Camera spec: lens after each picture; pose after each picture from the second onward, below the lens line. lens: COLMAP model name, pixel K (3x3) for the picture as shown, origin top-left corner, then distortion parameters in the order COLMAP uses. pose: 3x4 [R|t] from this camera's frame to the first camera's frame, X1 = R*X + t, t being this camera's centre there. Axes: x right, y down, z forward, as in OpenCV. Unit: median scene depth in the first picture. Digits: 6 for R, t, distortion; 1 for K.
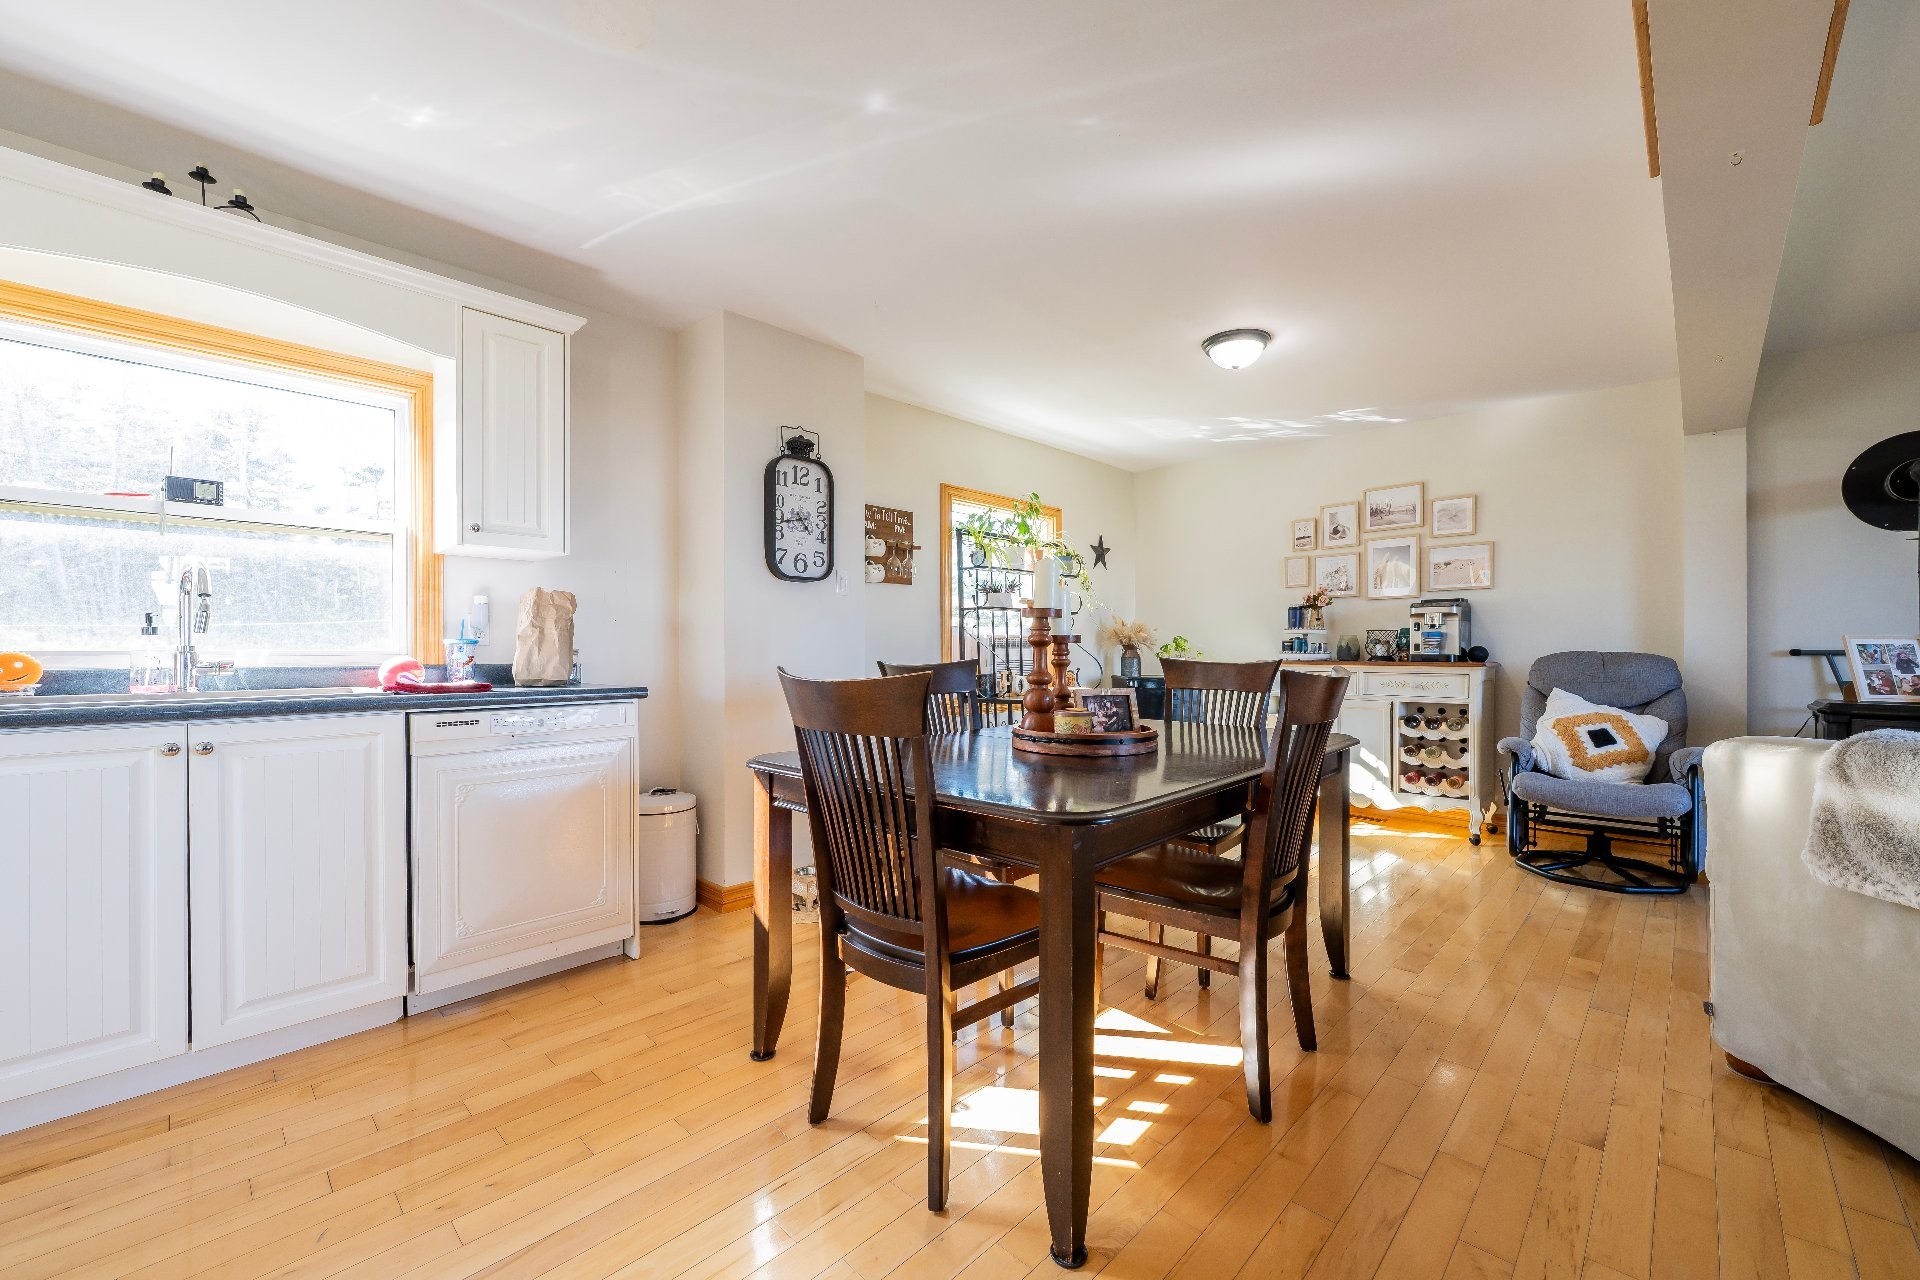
lens RADIAL K [[774.5, 0, 949.0], [0, 774.5, 652.8], [0, 0, 1]] dist [-0.001656, 0.000956]
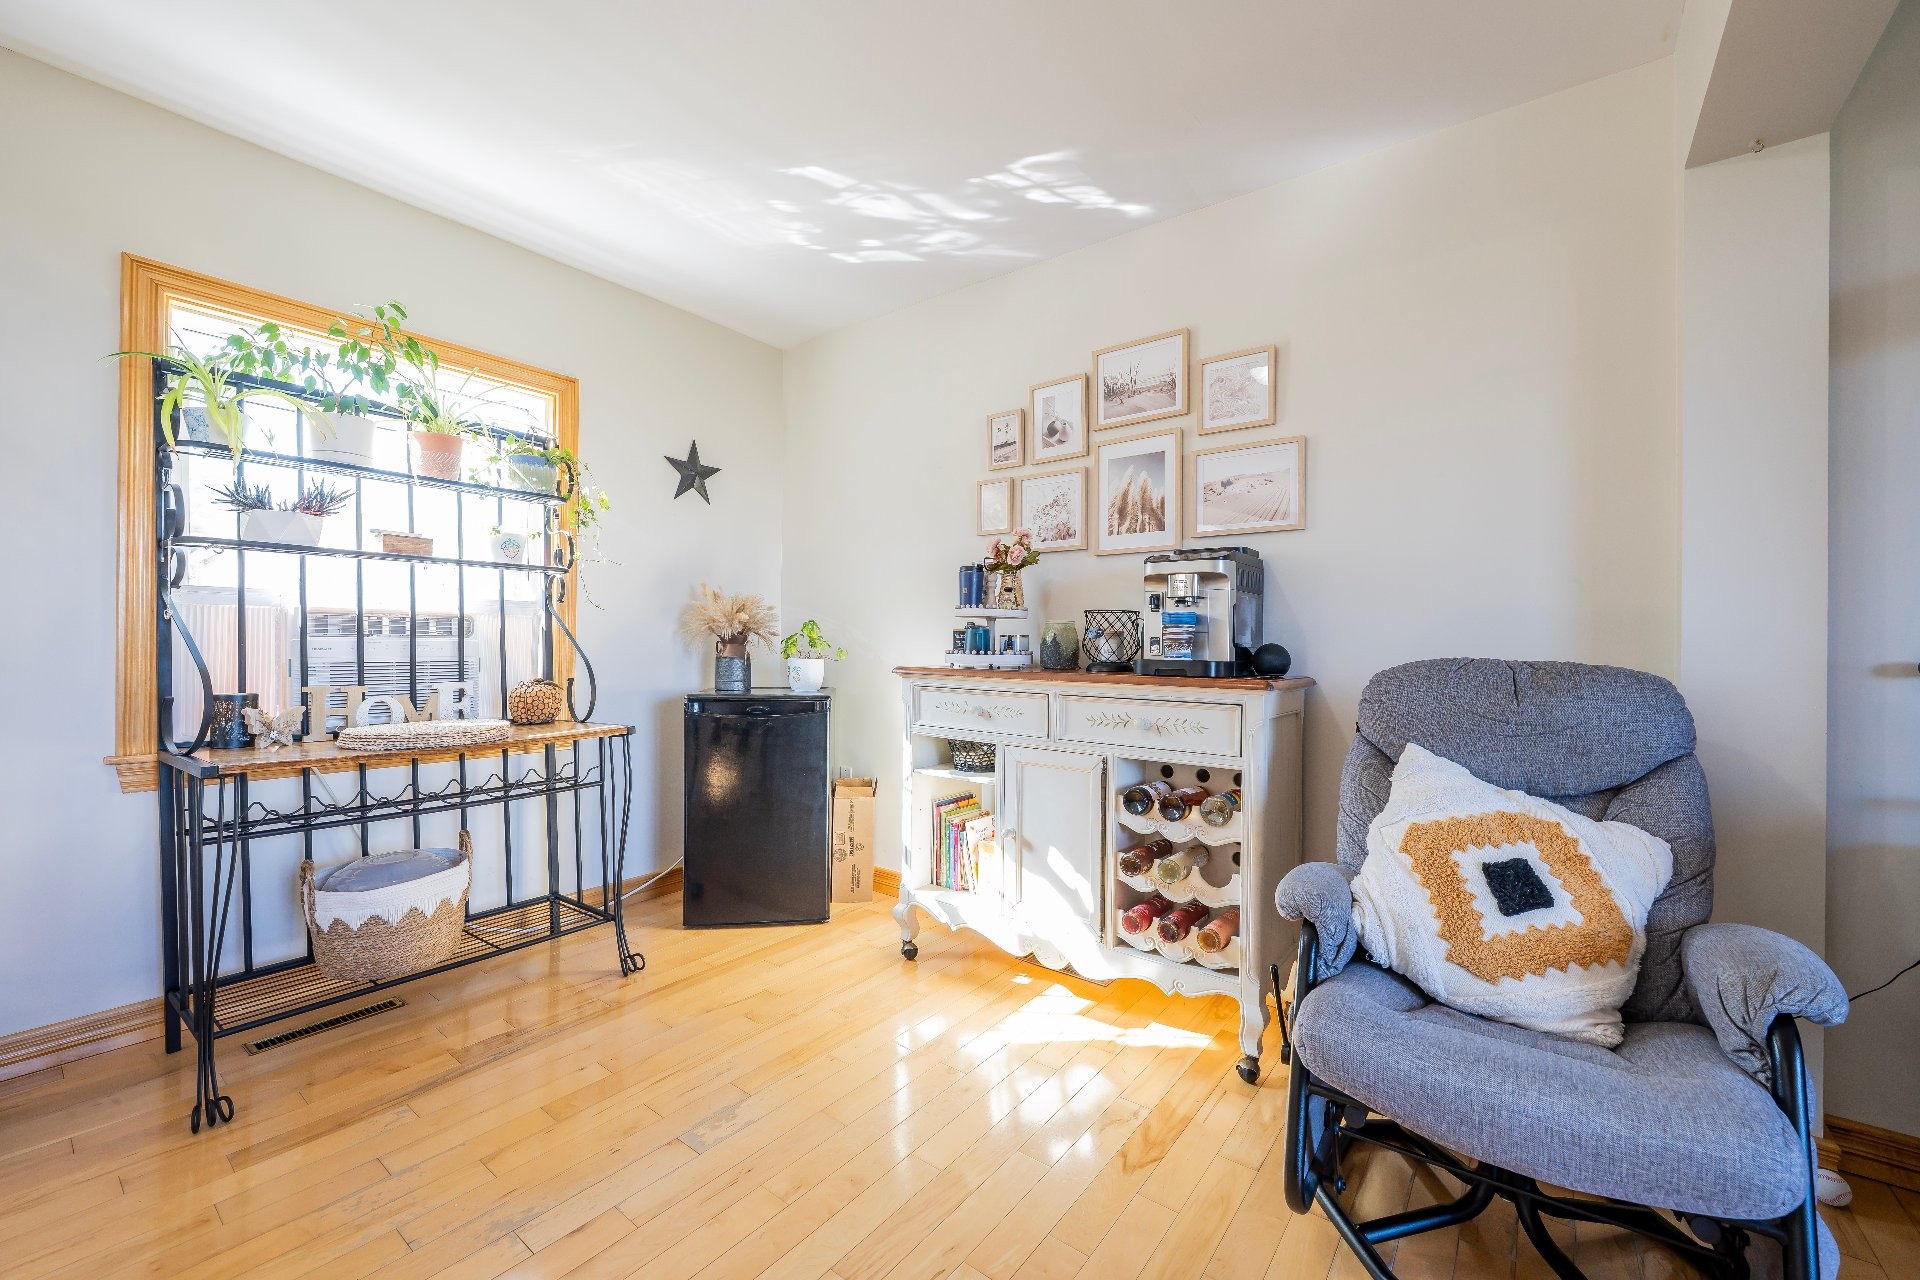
lens RADIAL K [[774.5, 0, 969.2], [0, 774.5, 641.4], [0, 0, 1]] dist [-0.001656, 0.000956]
pose [[0.991652, 0.013705, 0.128212, 0.434148], [-0.012919, 0.999892, -0.006958, -0.004762], [-0.128293, 0.005244, 0.991722, 0.542477]]
